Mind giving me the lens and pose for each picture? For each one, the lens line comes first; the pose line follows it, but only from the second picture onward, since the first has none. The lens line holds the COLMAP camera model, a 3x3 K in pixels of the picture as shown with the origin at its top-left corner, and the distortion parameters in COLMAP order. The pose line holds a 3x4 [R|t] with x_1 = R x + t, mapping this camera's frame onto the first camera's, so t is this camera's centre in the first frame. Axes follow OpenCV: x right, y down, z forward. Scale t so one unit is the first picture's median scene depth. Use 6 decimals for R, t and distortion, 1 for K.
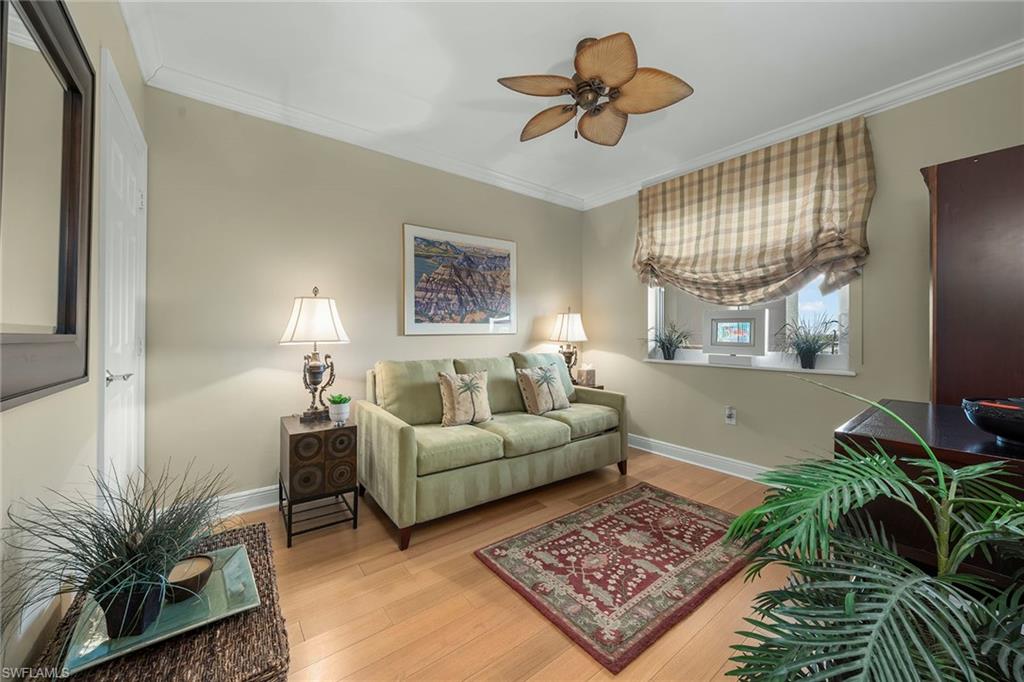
lens RADIAL K [[379.0, 0, 511.7], [0, 379.0, 335.3], [0, 0, 1]] dist [-0.000385, 0.000477]
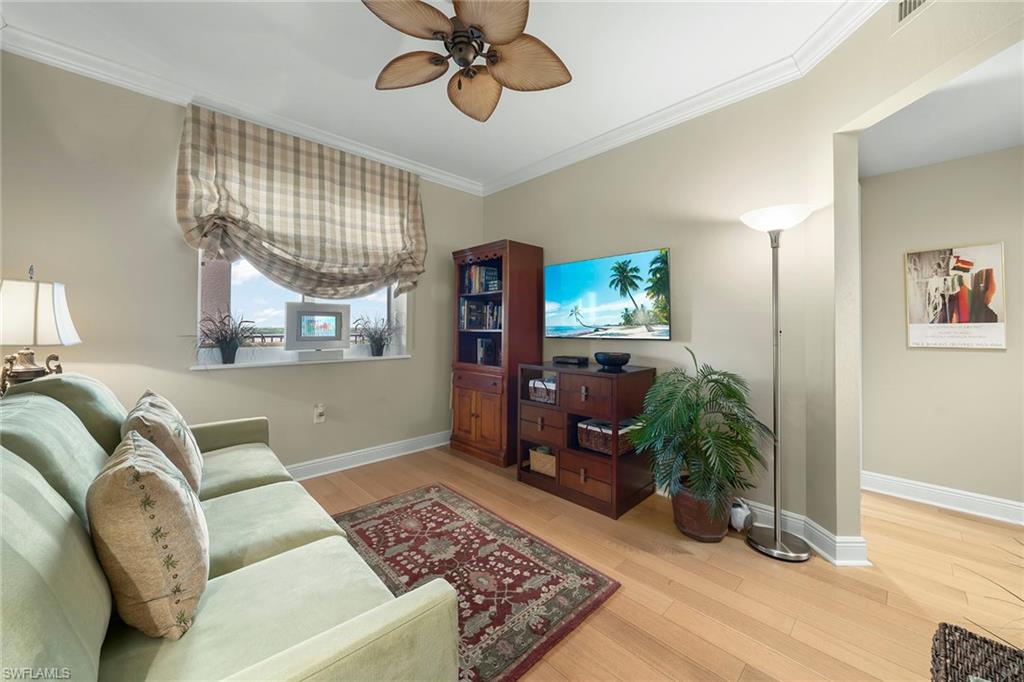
lens RADIAL K [[379.0, 0, 509.0], [0, 379.0, 324.4], [0, 0, 1]] dist [-0.000385, 0.000477]
pose [[-0.099204, 0.002267, 0.995065, -0.597790], [-0.000694, 0.999997, -0.002347, -0.013669], [-0.995067, -0.000923, -0.099202, 0.890844]]
